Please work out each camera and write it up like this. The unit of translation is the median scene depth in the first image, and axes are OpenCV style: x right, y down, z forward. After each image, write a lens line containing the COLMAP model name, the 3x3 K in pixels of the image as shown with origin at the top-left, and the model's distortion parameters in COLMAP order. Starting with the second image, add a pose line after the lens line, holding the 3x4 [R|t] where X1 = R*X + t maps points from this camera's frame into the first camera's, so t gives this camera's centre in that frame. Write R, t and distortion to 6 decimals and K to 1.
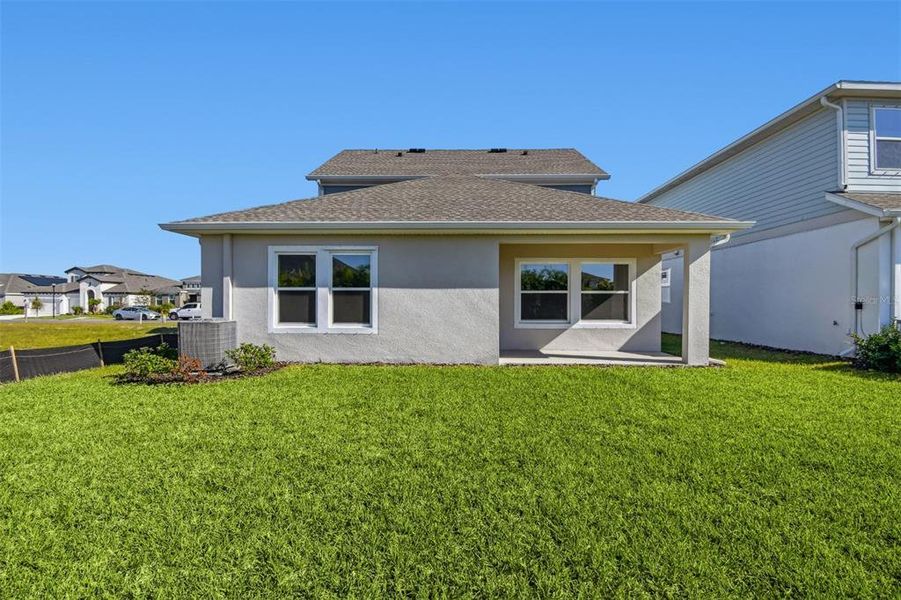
lens RADIAL K [[410.3, 0, 450.5], [0, 410.3, 300.0], [0, 0, 1]] dist [-0.014761, -0.000427]
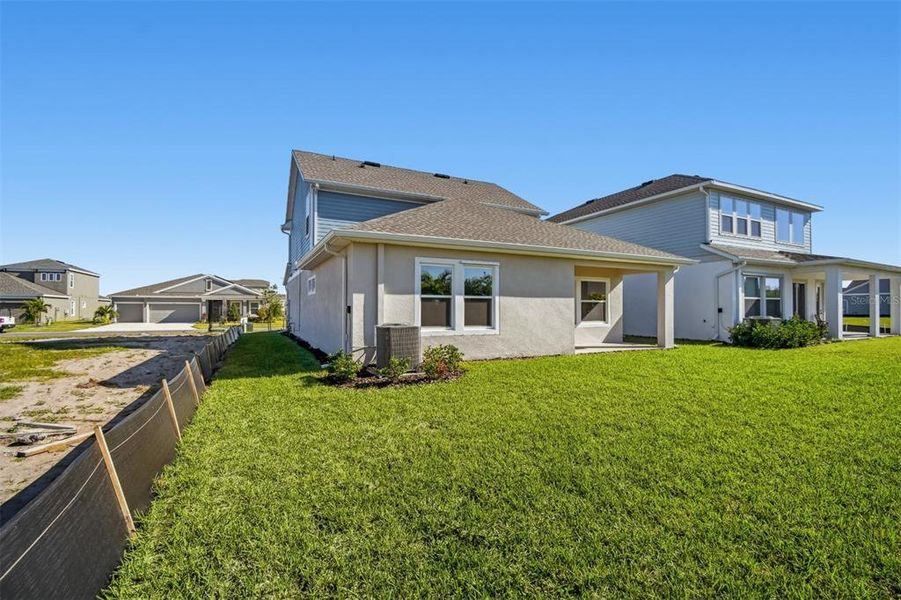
lens RADIAL K [[398.0, 0, 450.5], [0, 398.0, 300.0], [0, 0, 1]] dist [0.000314, -0.000058]
pose [[0.889173, 0.010031, 0.457460, -0.840869], [-0.002431, 0.999849, -0.017198, 0.001437], [-0.457564, 0.014180, 0.889064, 0.010479]]
